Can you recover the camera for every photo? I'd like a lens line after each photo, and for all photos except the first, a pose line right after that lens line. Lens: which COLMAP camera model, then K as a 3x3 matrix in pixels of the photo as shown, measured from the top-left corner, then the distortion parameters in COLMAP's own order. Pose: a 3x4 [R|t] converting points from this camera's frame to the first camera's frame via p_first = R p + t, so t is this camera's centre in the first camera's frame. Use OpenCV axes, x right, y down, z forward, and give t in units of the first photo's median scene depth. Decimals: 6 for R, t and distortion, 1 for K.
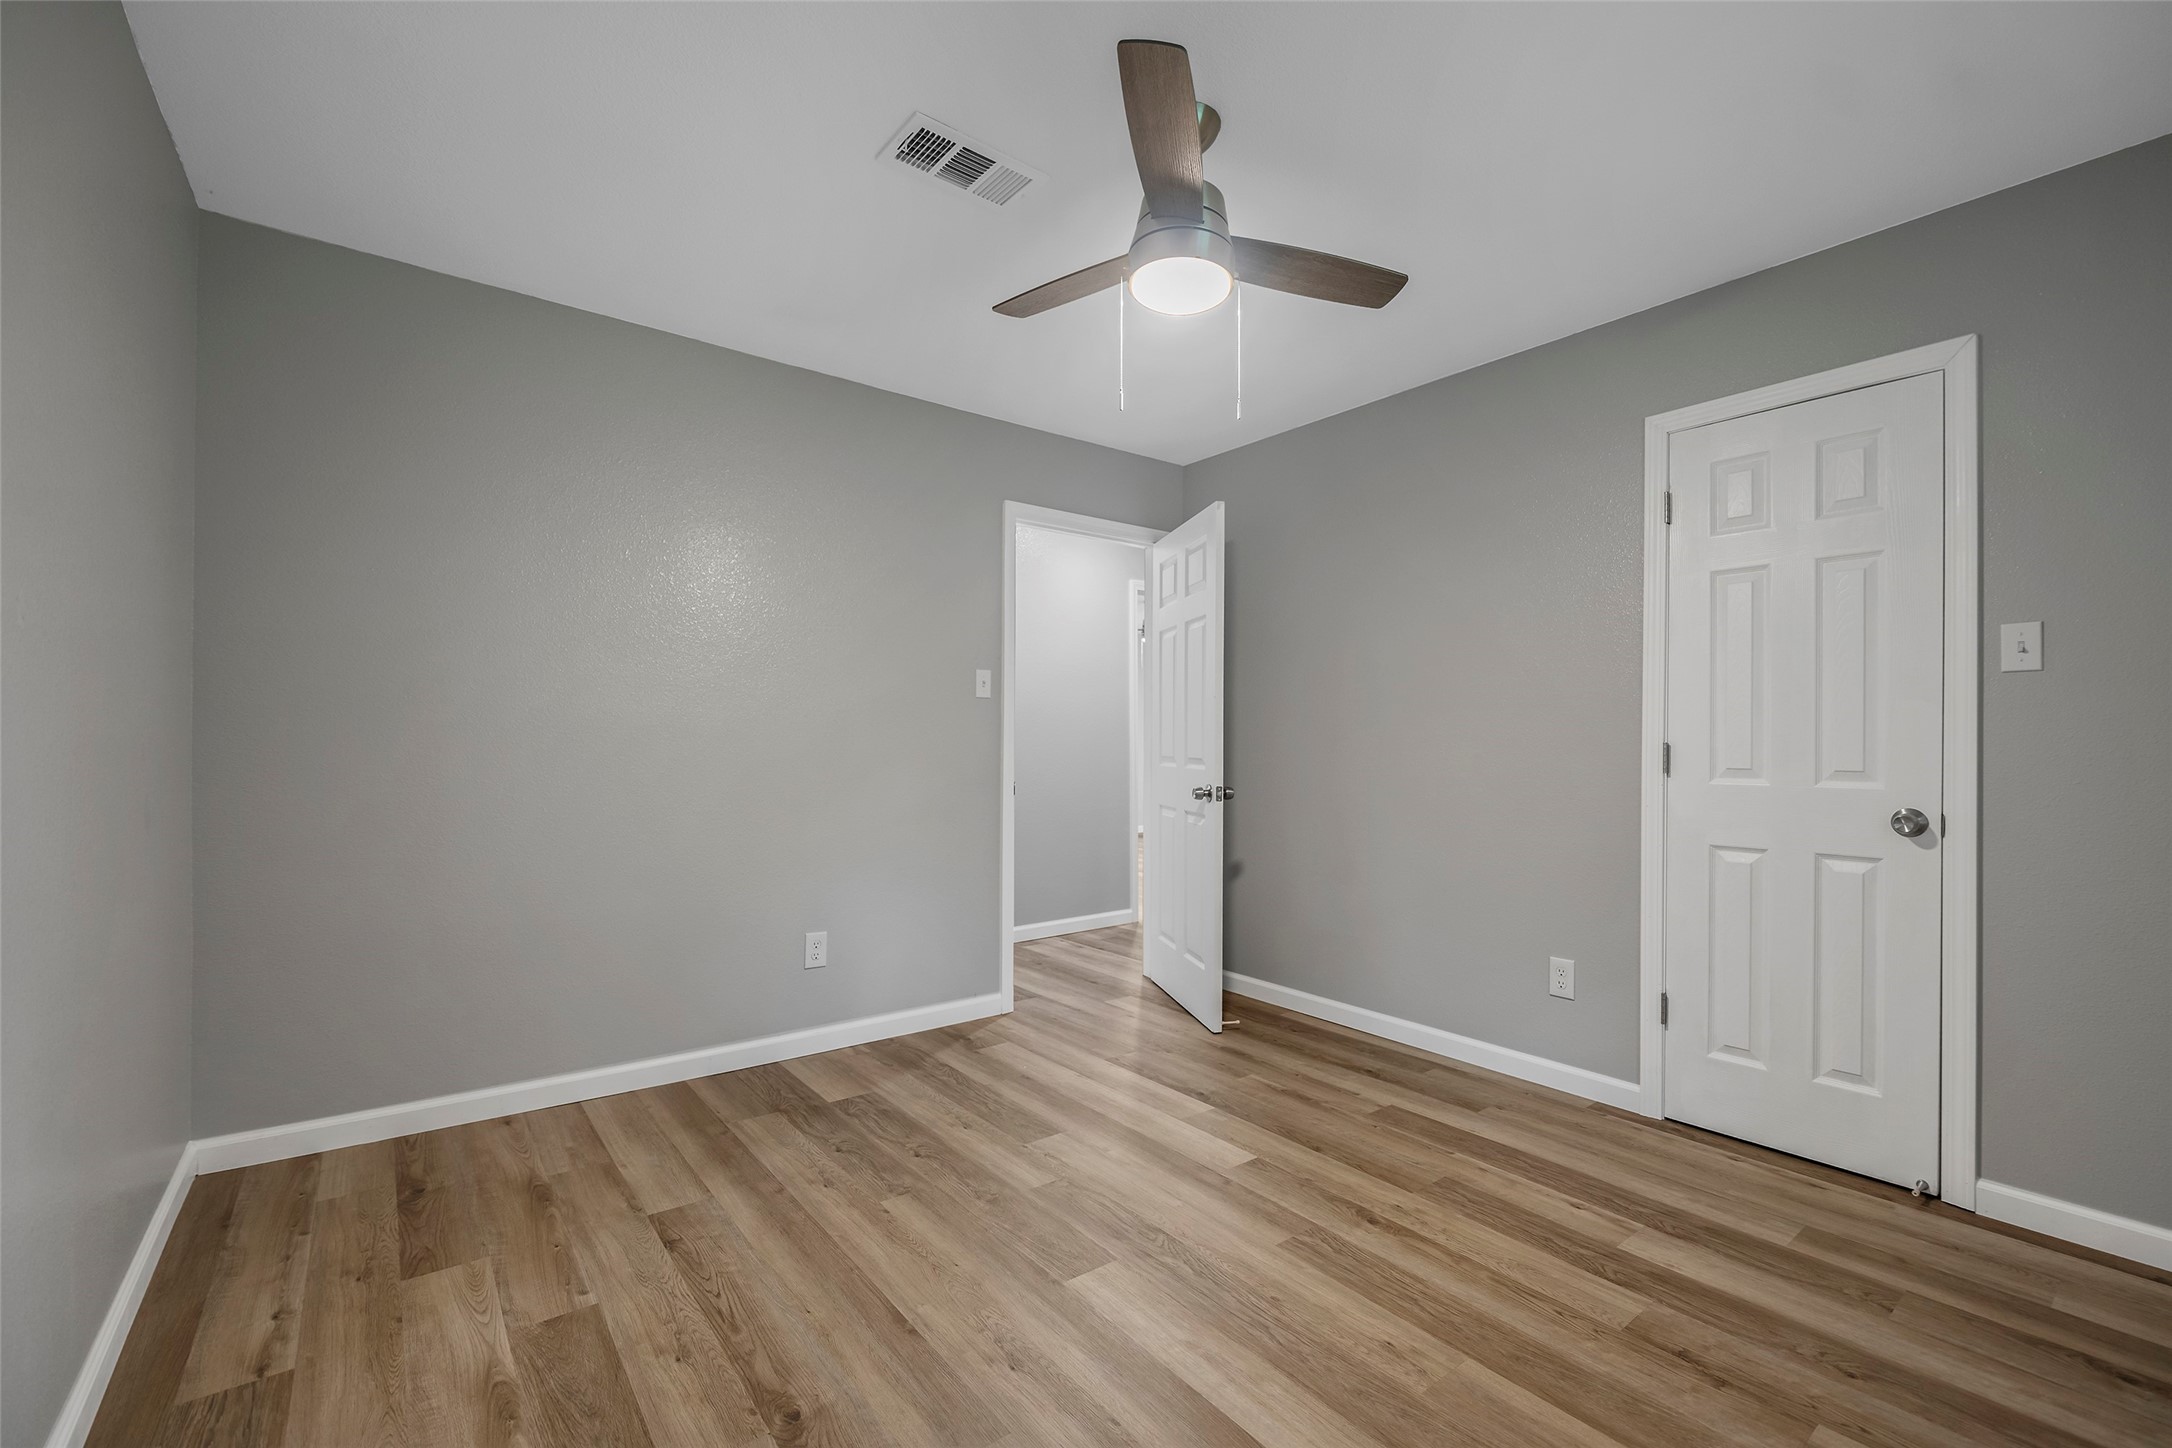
lens RADIAL K [[896.0, 0, 1085.9], [0, 896.0, 742.0], [0, 0, 1]] dist [-0.001416, -0.000123]
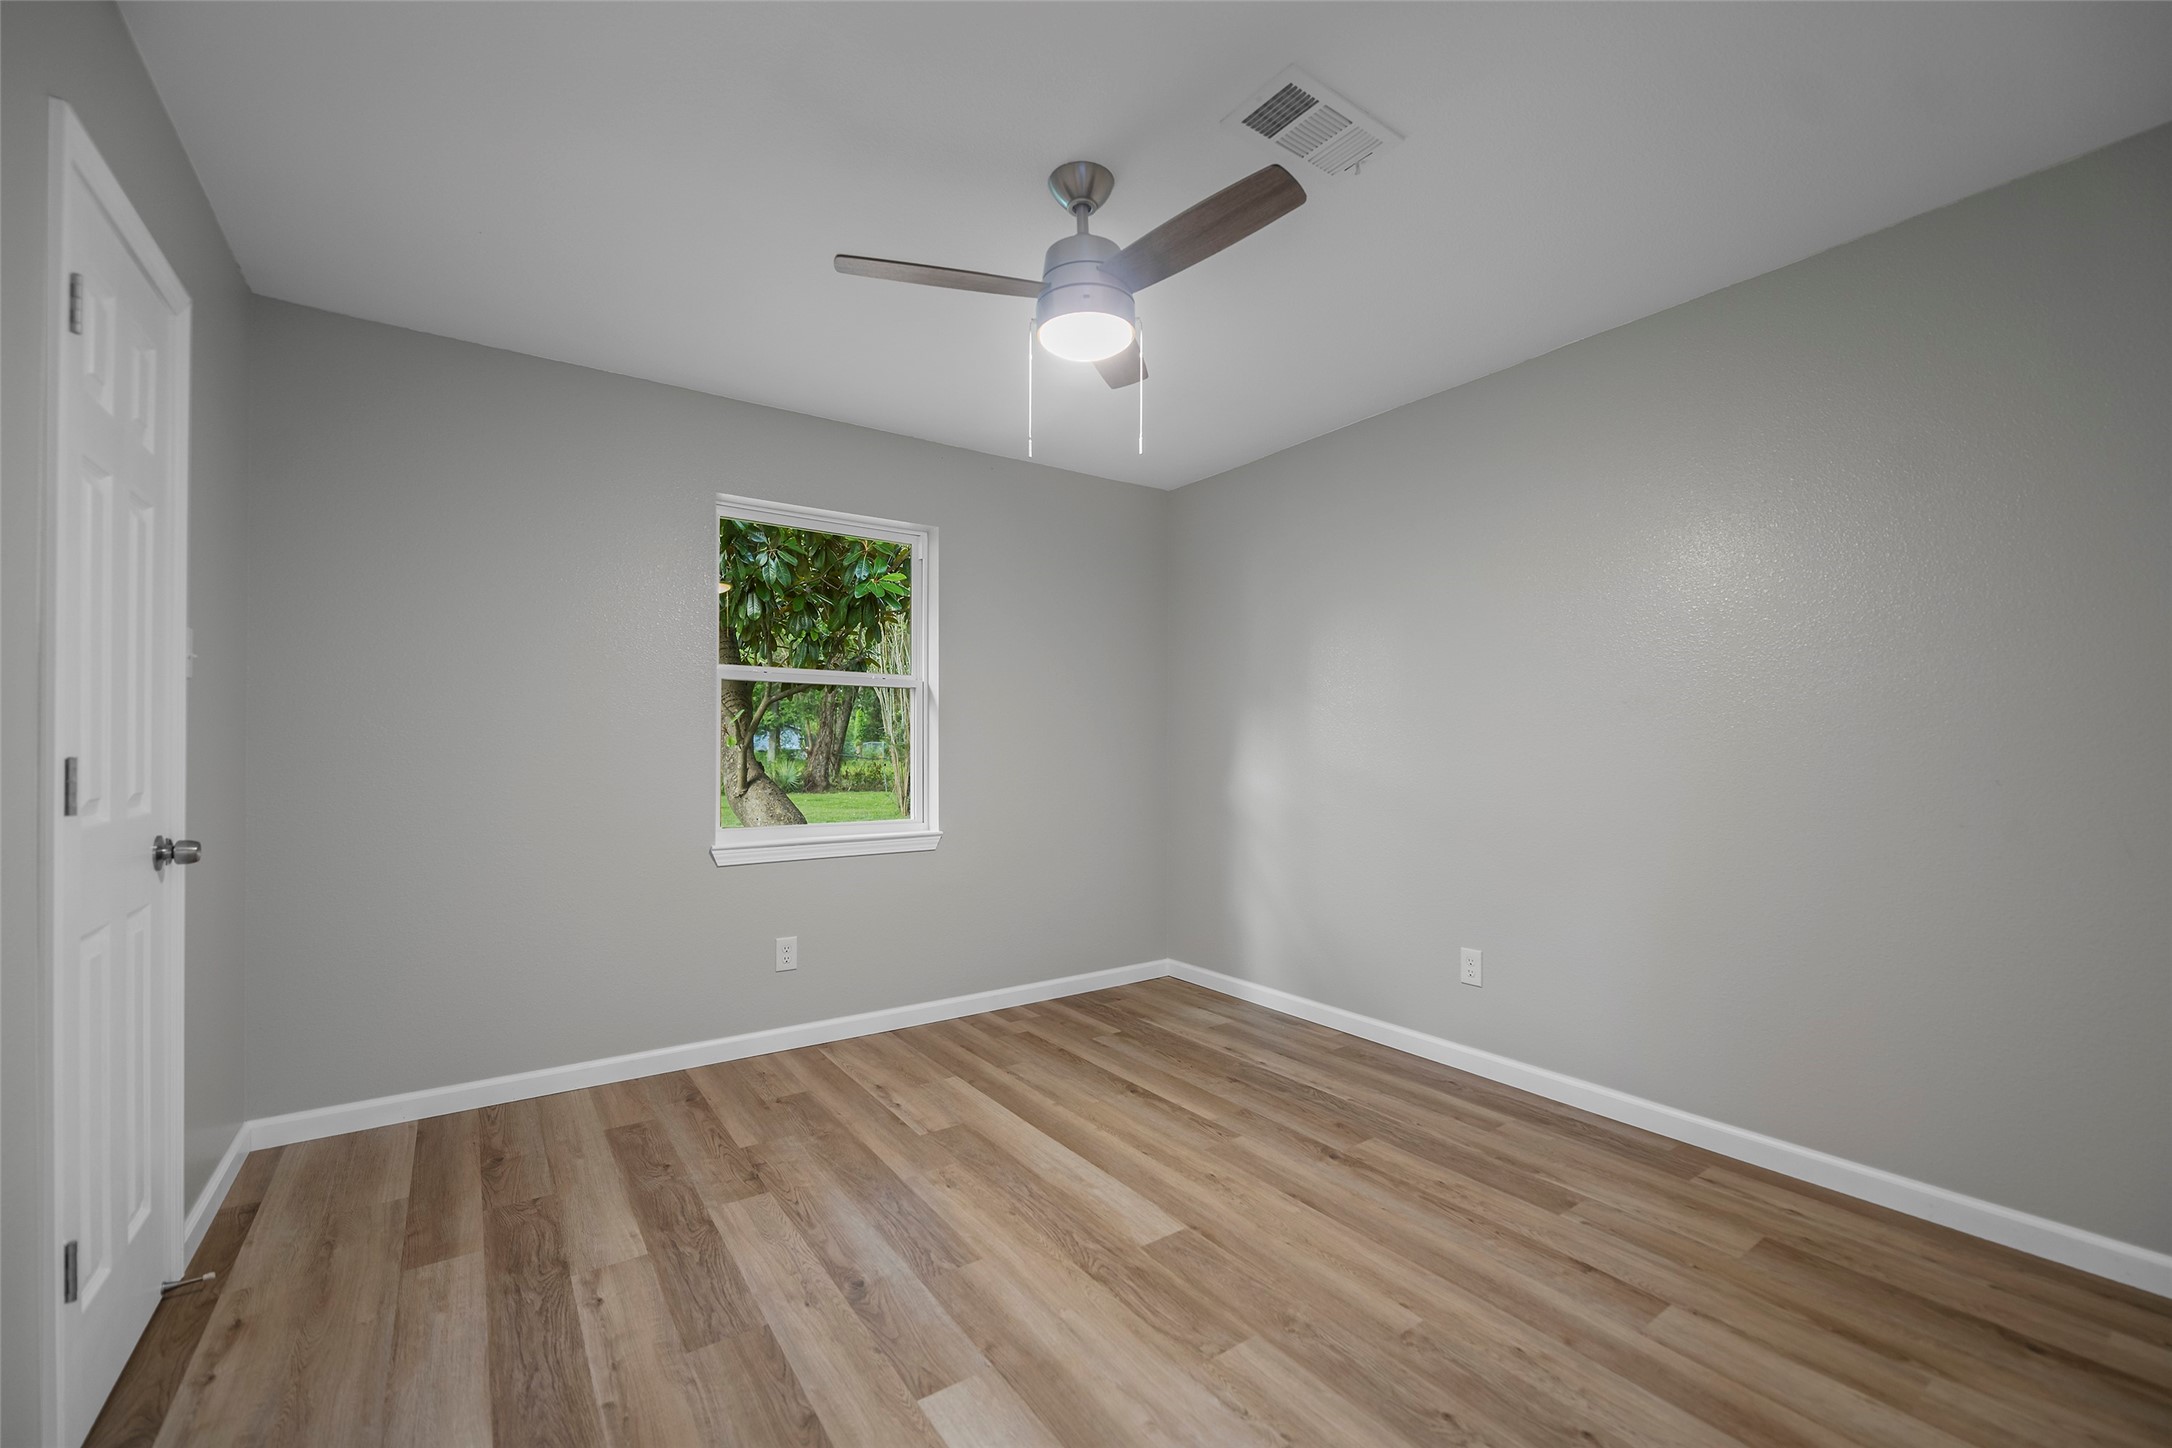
lens RADIAL K [[896.0, 0, 1085.9], [0, 896.0, 742.0], [0, 0, 1]] dist [-0.001416, -0.000123]
pose [[-0.998824, -0.009291, 0.047582, 0.053140], [-0.009755, 0.999907, -0.009520, -0.012828], [-0.047489, -0.009972, -0.998822, 2.035738]]
